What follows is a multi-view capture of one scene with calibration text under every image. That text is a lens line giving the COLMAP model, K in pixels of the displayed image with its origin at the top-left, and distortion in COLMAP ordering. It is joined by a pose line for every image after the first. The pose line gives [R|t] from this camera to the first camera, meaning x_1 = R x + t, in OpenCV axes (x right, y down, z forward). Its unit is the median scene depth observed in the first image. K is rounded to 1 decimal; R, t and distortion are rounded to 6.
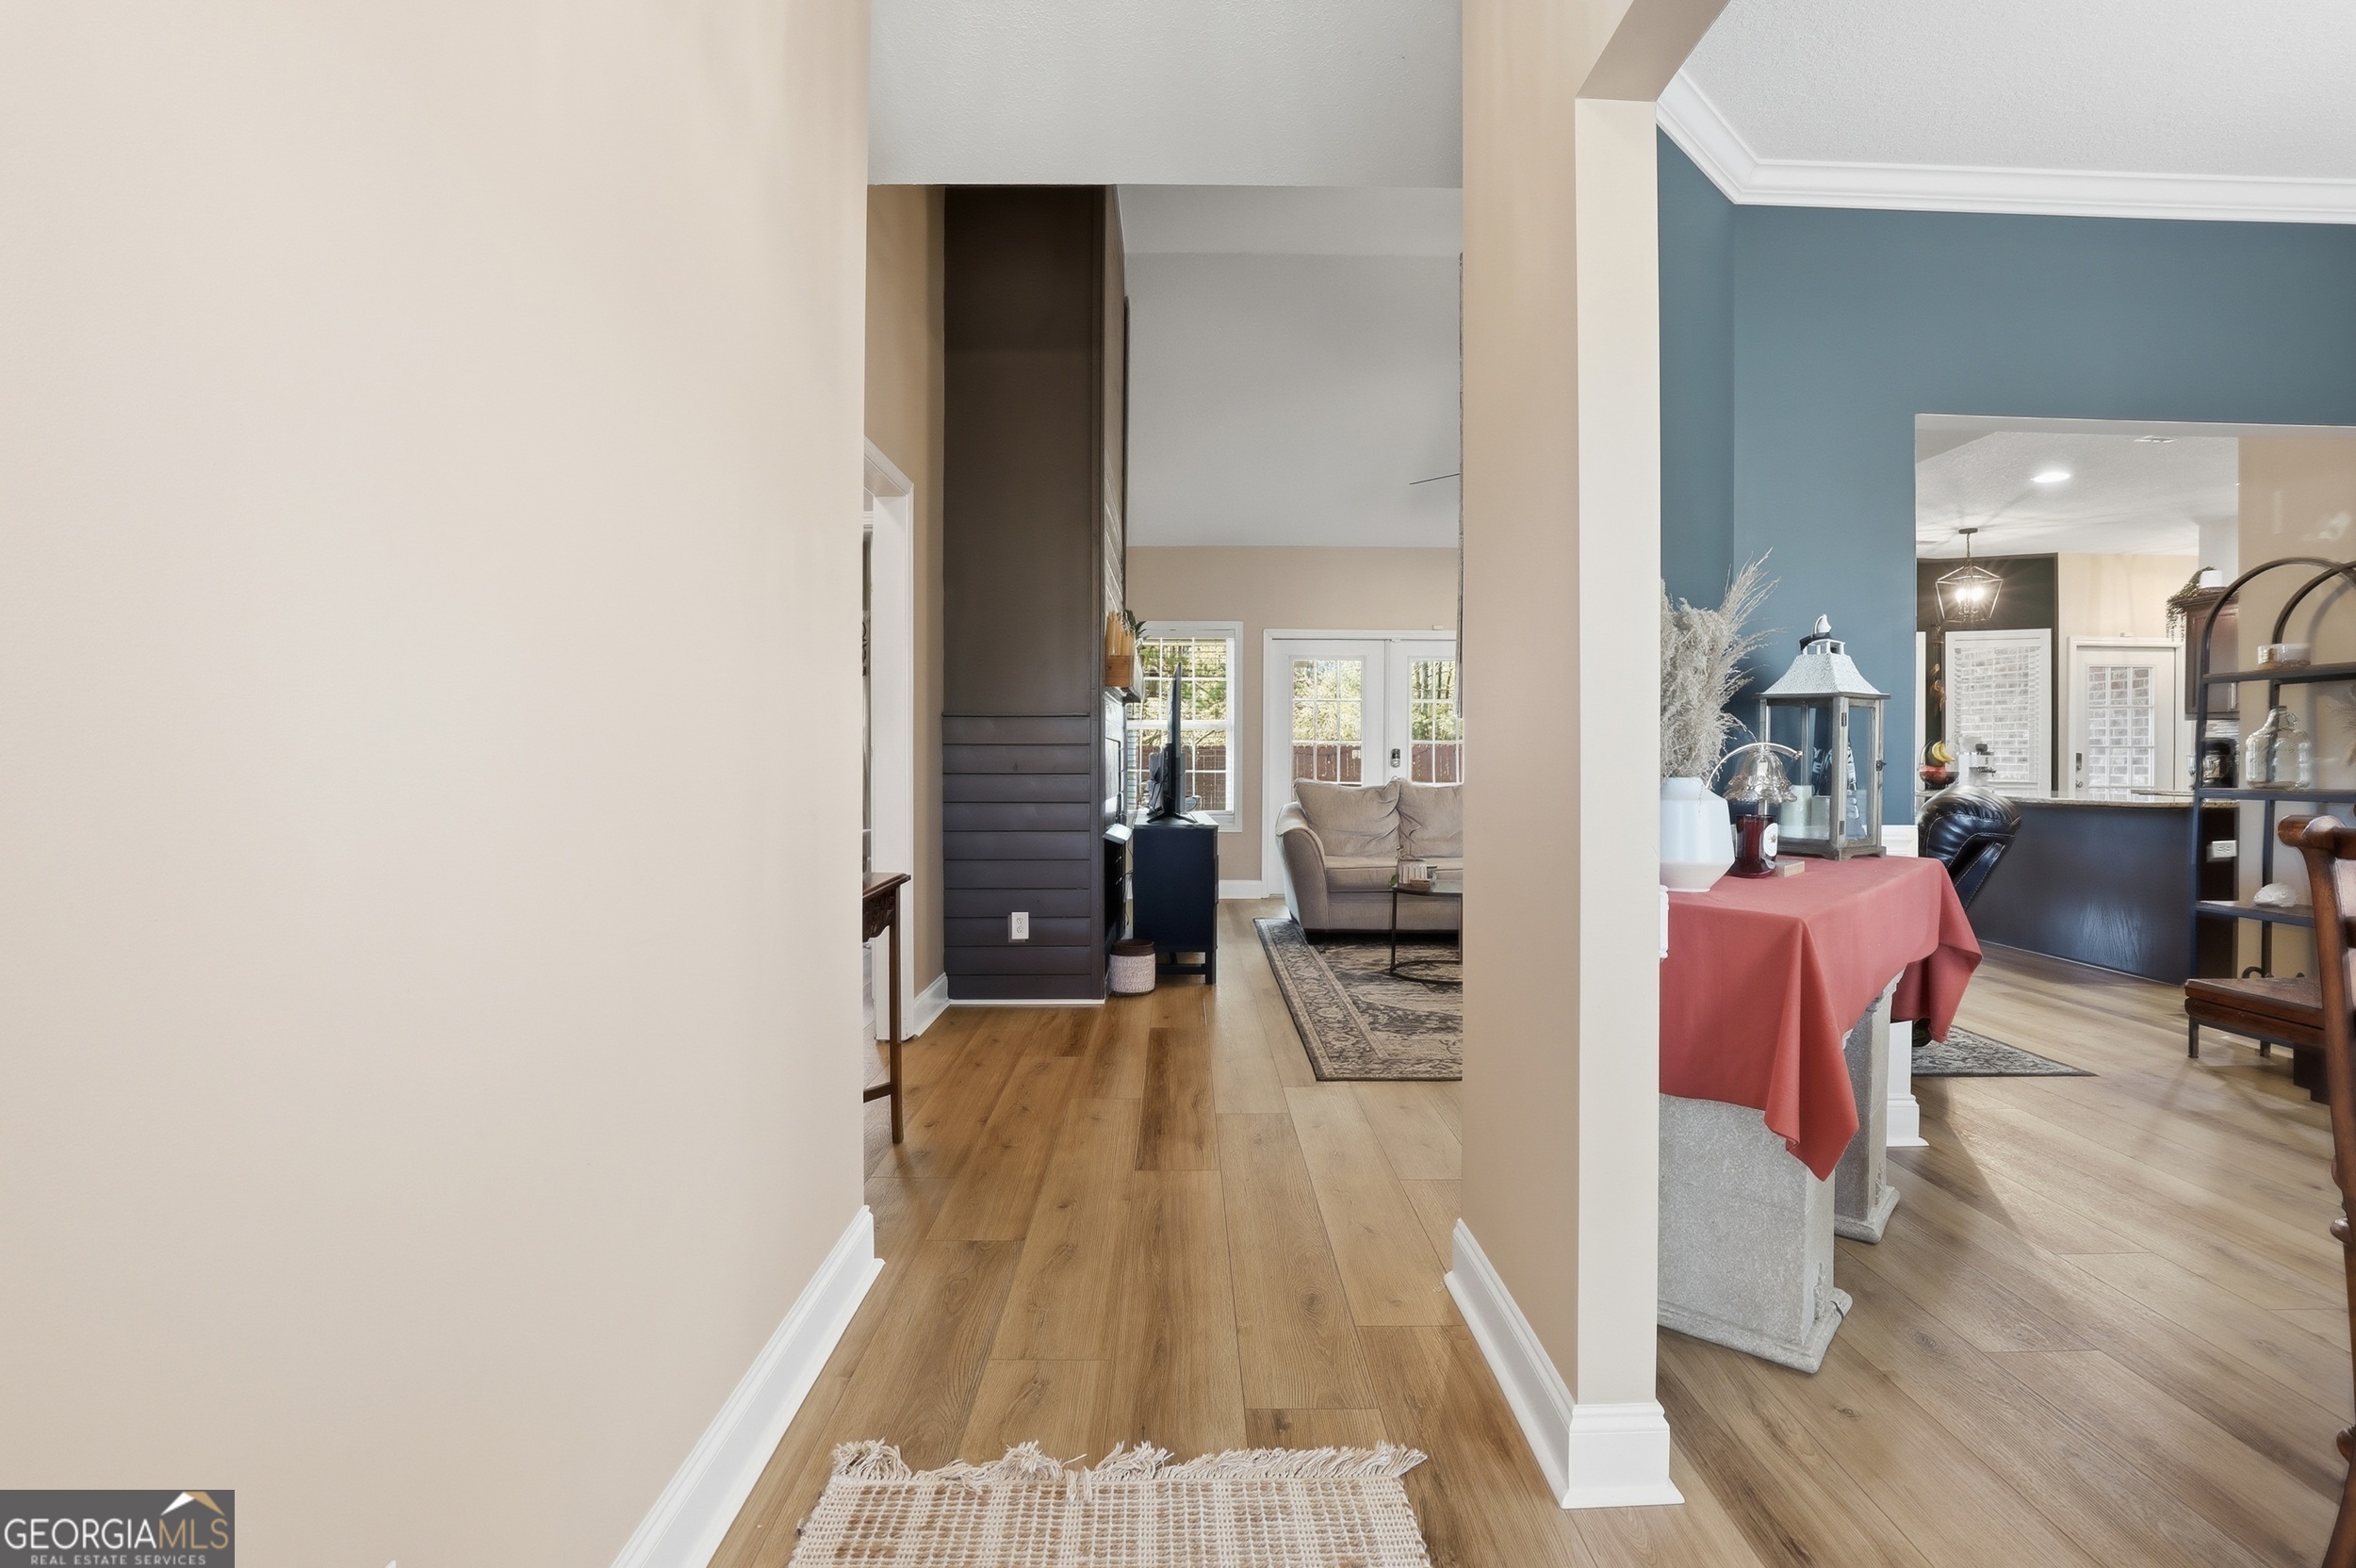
lens RADIAL K [[1089.0, 0, 1196.1], [0, 1089.0, 756.1], [0, 0, 1]] dist [-0.036405, 0.007104]
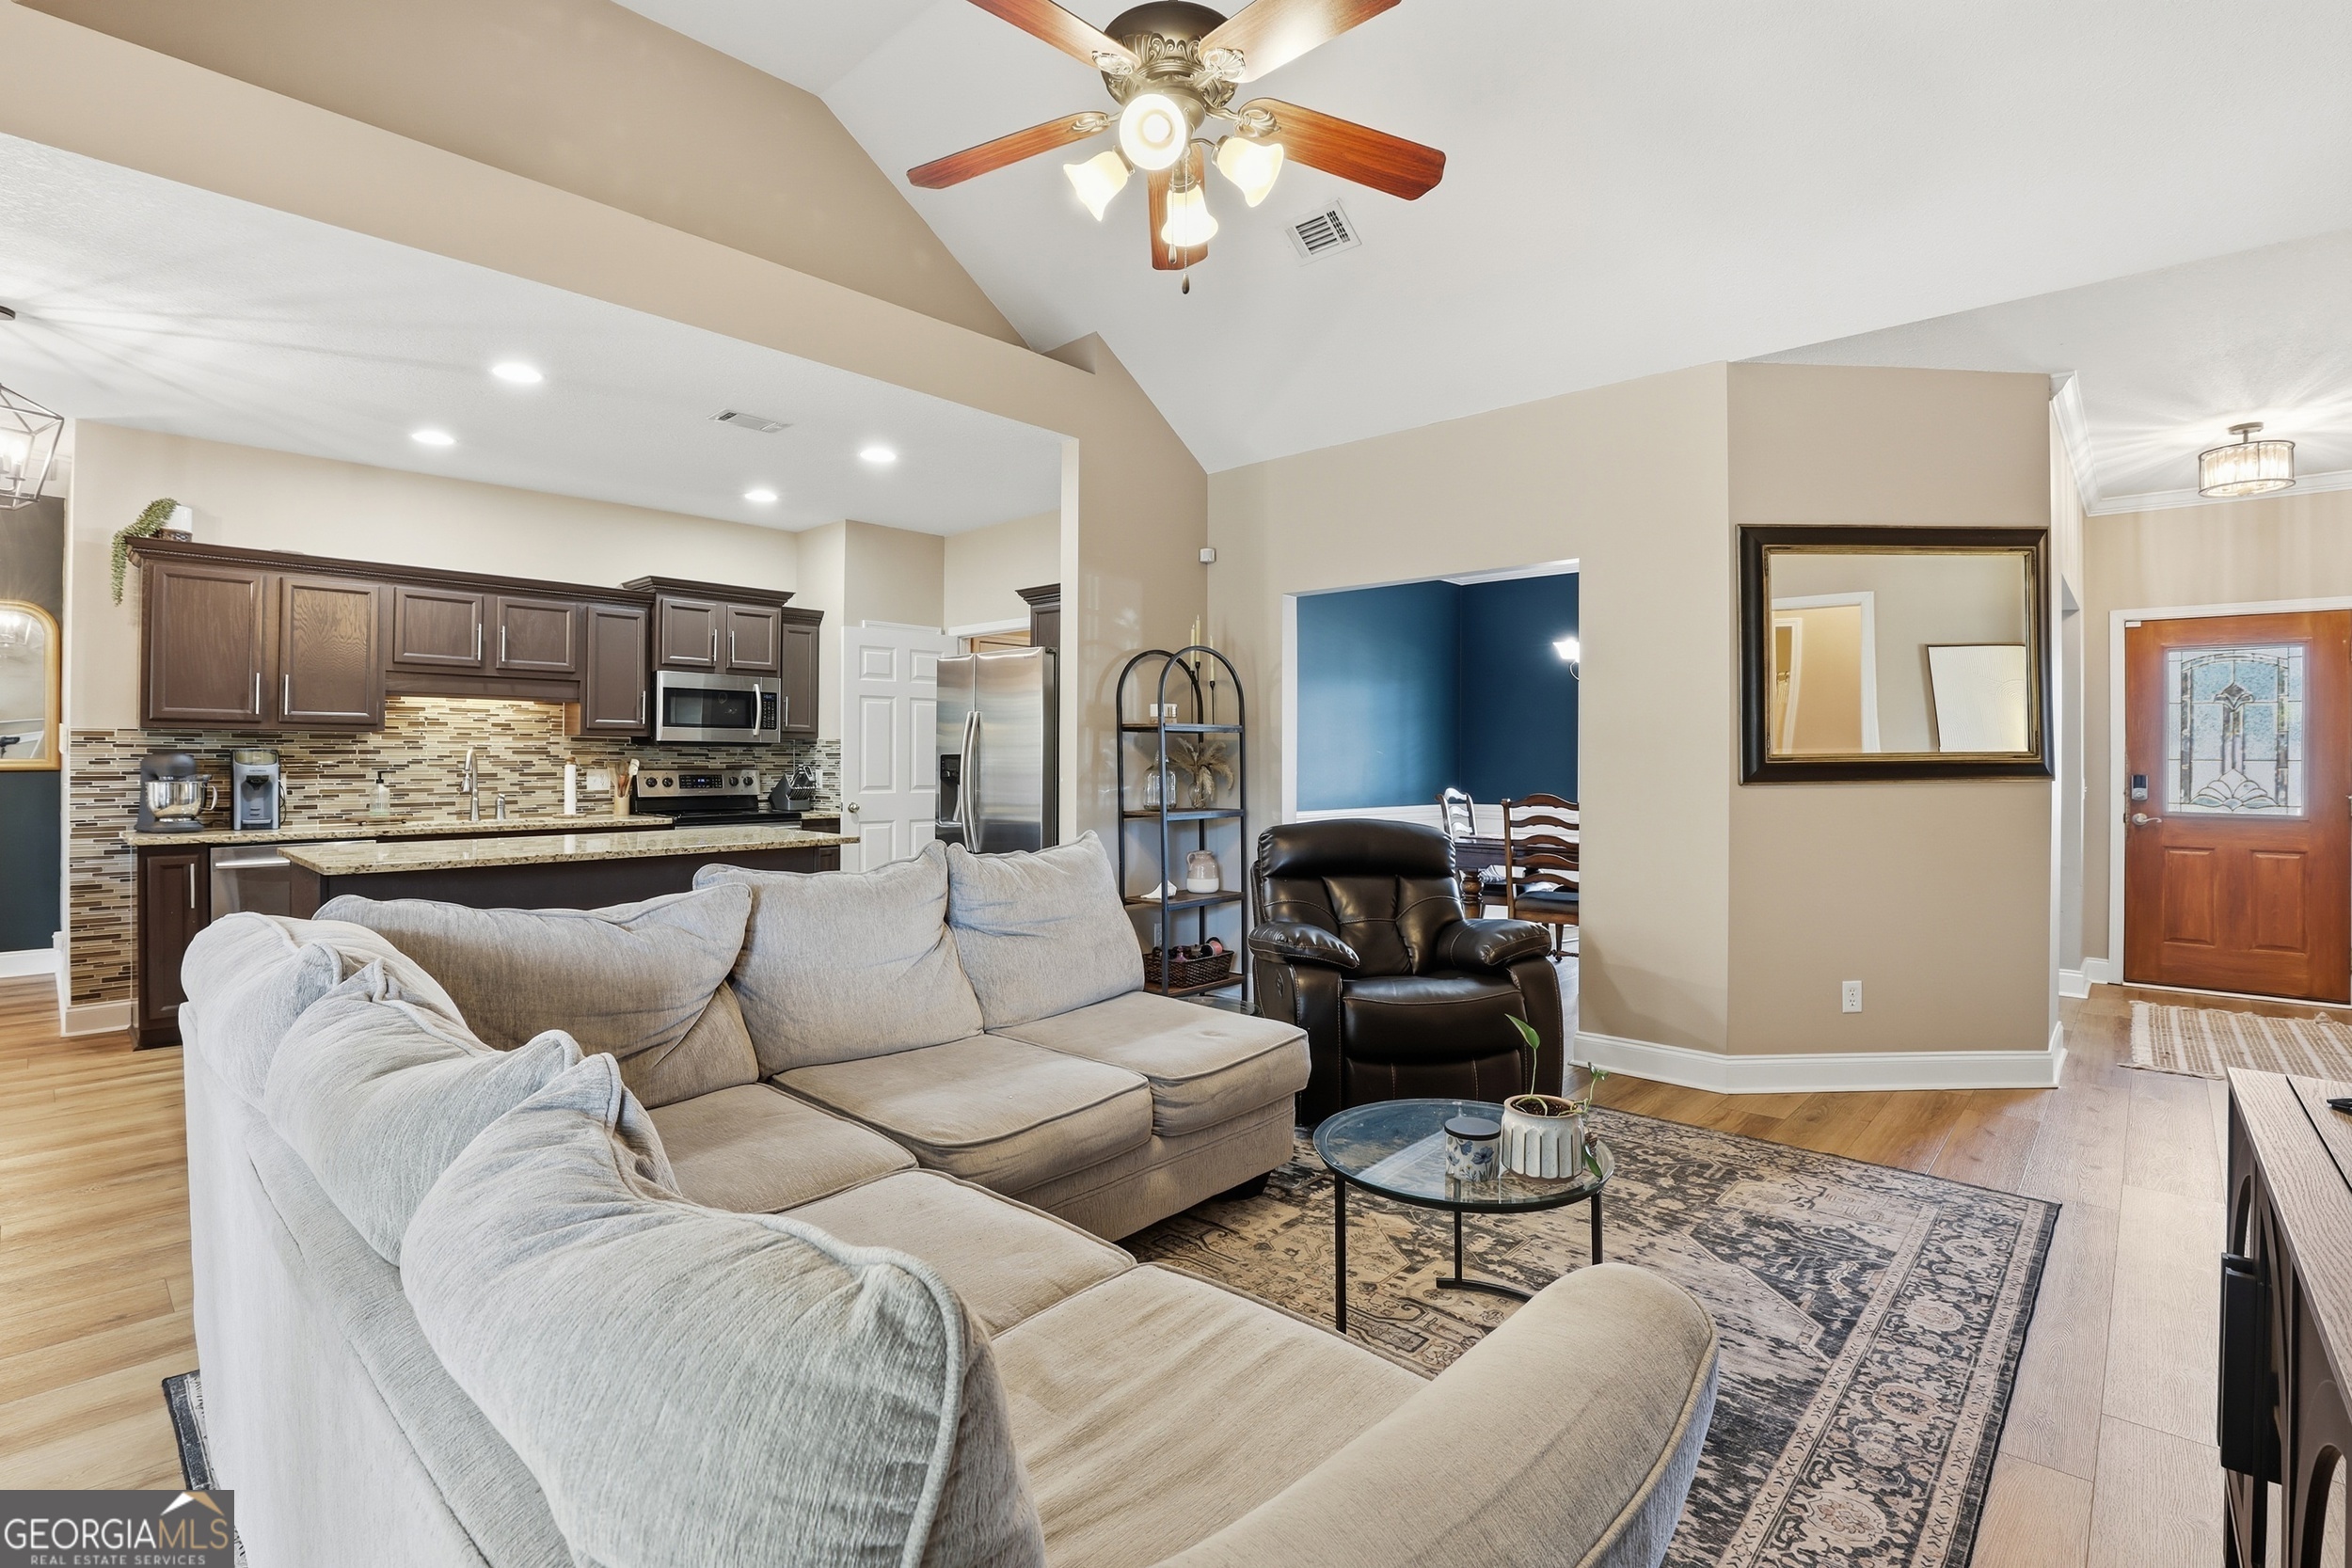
lens RADIAL K [[1087.1, 0, 1196.8], [0, 1087.1, 757.9], [0, 0, 1]] dist [-0.036405, 0.007104]
pose [[-0.730826, -0.007196, 0.682526, 0.022109], [-0.007185, 0.999970, 0.002850, -0.021333], [-0.682526, -0.002822, -0.730856, 1.031946]]
